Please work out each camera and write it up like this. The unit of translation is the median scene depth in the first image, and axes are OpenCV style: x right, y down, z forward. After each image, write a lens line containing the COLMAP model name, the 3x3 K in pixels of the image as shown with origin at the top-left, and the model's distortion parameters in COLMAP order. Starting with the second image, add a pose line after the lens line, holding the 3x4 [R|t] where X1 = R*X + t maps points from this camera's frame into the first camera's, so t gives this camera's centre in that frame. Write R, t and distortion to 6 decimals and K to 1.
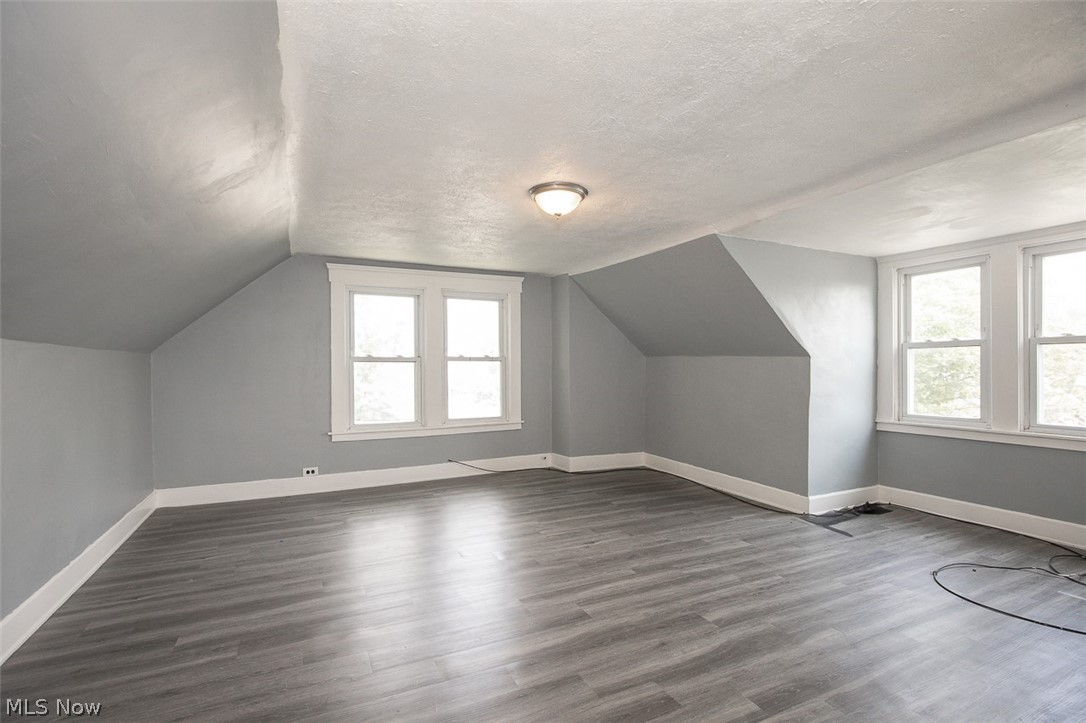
lens RADIAL K [[516.3, 0, 542.4], [0, 516.3, 370.5], [0, 0, 1]] dist [-0.004252, -0.000214]
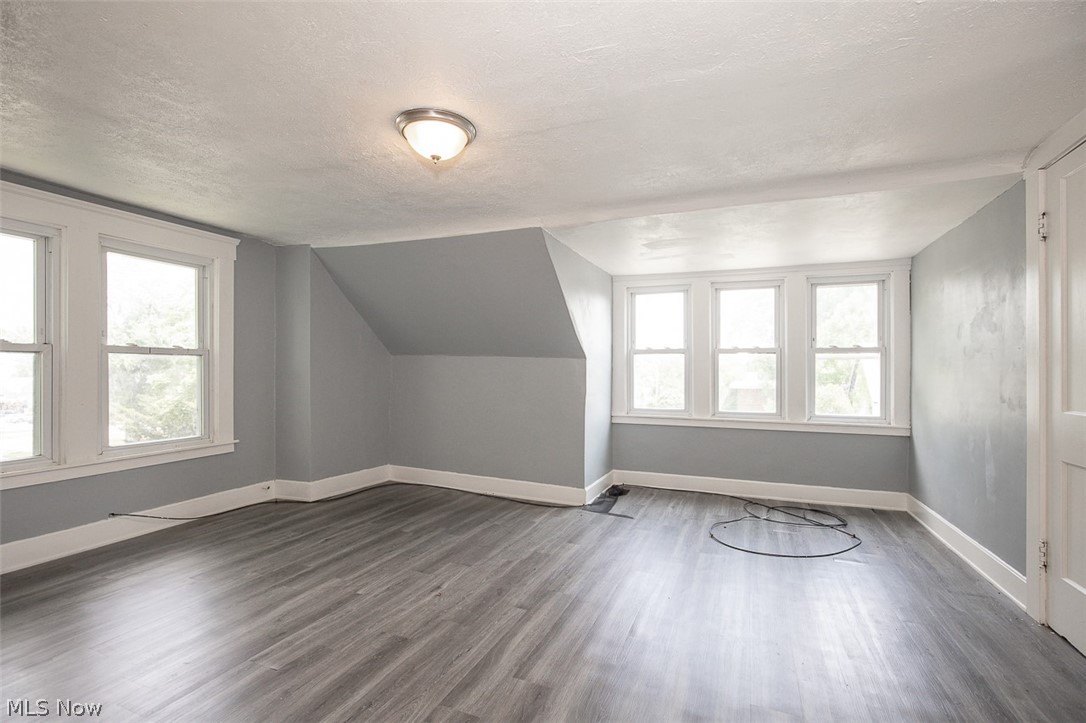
lens RADIAL K [[503.4, 0, 541.9], [0, 503.4, 374.3], [0, 0, 1]] dist [-0.014263, 0.000153]
pose [[0.742998, 0.003014, 0.669287, -0.253078], [-0.005255, 0.999985, 0.001332, 0.004383], [-0.669273, -0.004507, 0.743003, 0.274084]]
